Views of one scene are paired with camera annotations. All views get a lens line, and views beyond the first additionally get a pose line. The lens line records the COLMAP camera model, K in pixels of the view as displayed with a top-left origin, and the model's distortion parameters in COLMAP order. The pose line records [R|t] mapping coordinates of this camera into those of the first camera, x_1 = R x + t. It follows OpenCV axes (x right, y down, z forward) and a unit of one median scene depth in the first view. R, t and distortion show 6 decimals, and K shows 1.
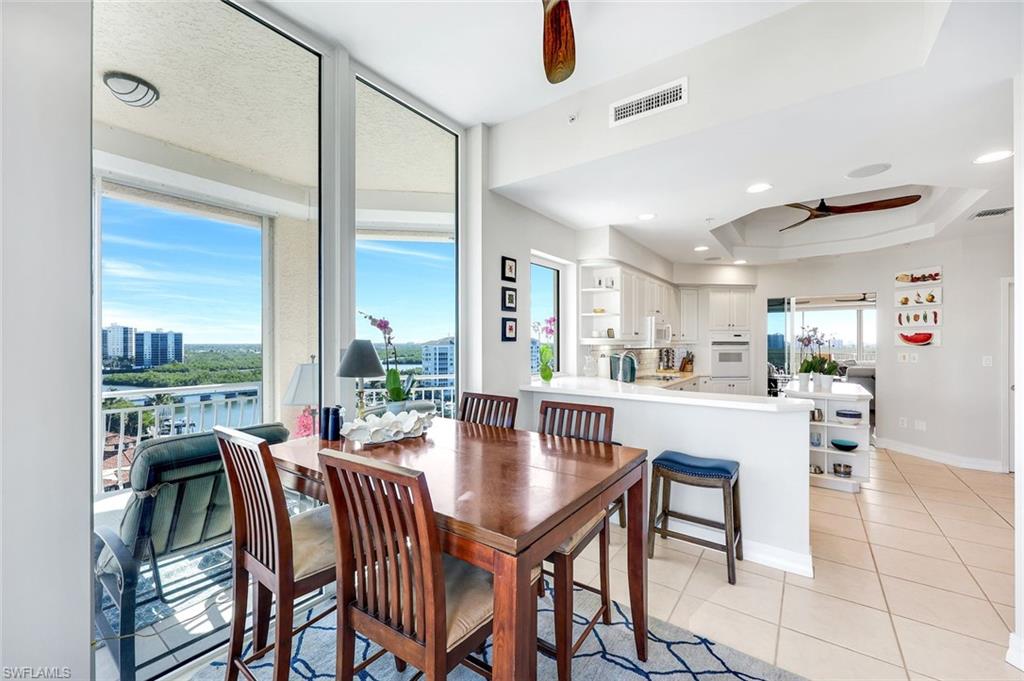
lens RADIAL K [[403.1, 0, 512.0], [0, 403.1, 340.5], [0, 0, 1]] dist [-0.000750, 0.000103]
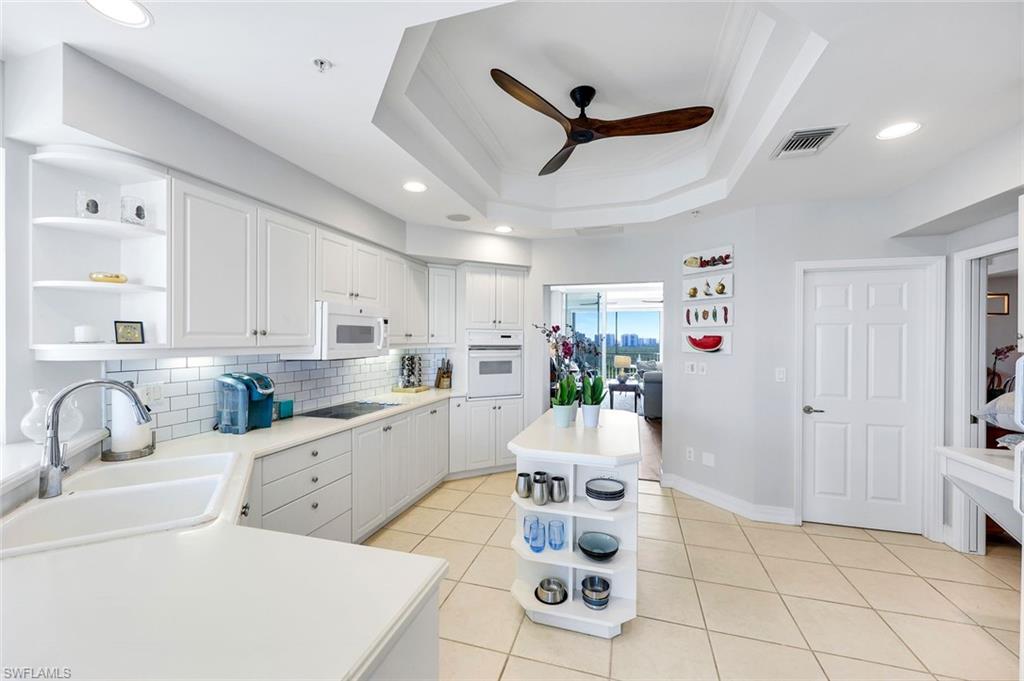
lens RADIAL K [[403.1, 0, 512.0], [0, 403.1, 340.5], [0, 0, 1]] dist [-0.000750, 0.000103]
pose [[0.942736, 0.002873, 0.333528, 0.419620], [-0.005494, 0.999961, 0.006915, -0.012710], [-0.333495, -0.008352, 0.942715, 0.417354]]
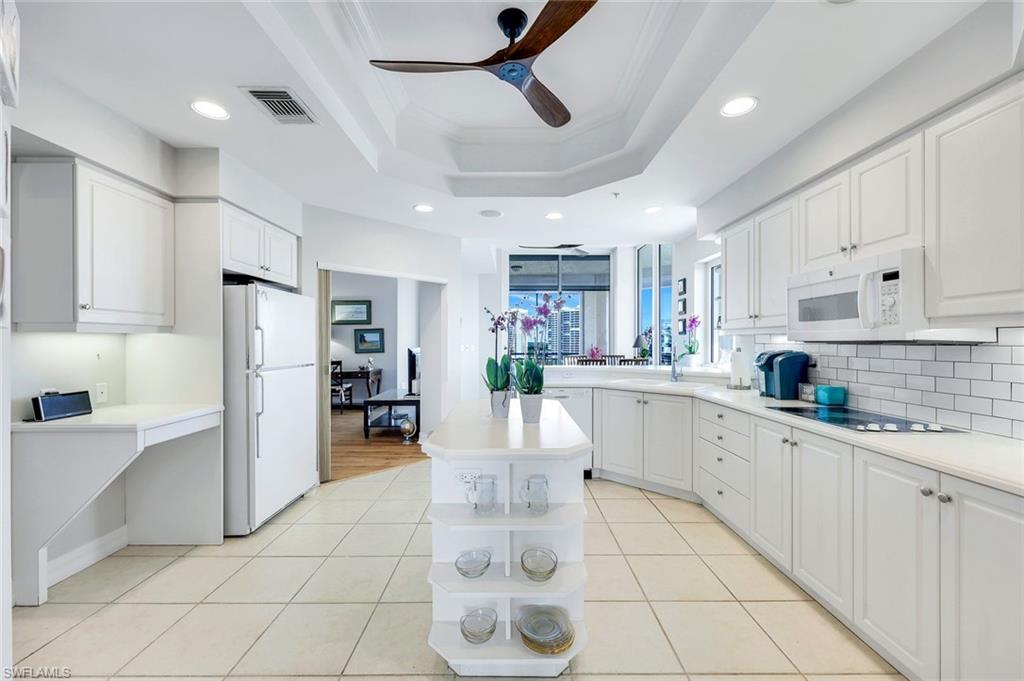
lens RADIAL K [[419.5, 0, 510.2], [0, 419.5, 341.3], [0, 0, 1]] dist [0.001135, 0.000194]
pose [[-0.810944, 0.000159, -0.585124, 0.939595], [0.001569, 0.999997, -0.001903, 0.019708], [0.585122, -0.002461, -0.810942, 1.231861]]
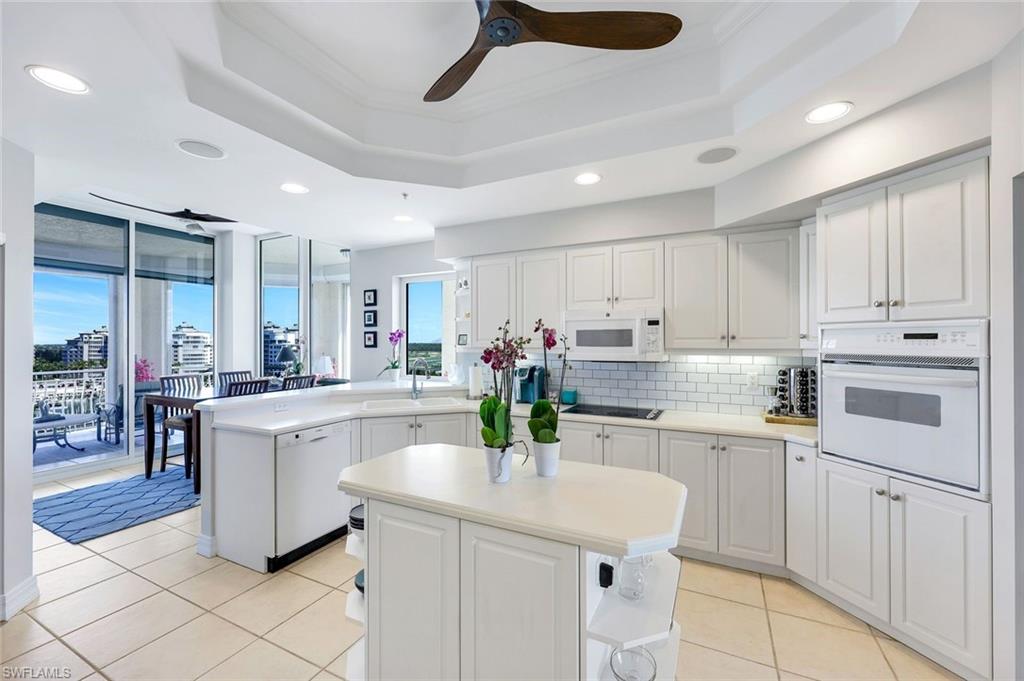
lens RADIAL K [[419.5, 0, 510.2], [0, 419.5, 341.3], [0, 0, 1]] dist [0.001135, 0.000194]
pose [[0.162276, -0.000594, -0.986745, 1.020058], [0.003733, 0.999993, 0.000012, -0.011806], [0.986738, -0.003685, 0.162277, 0.819938]]
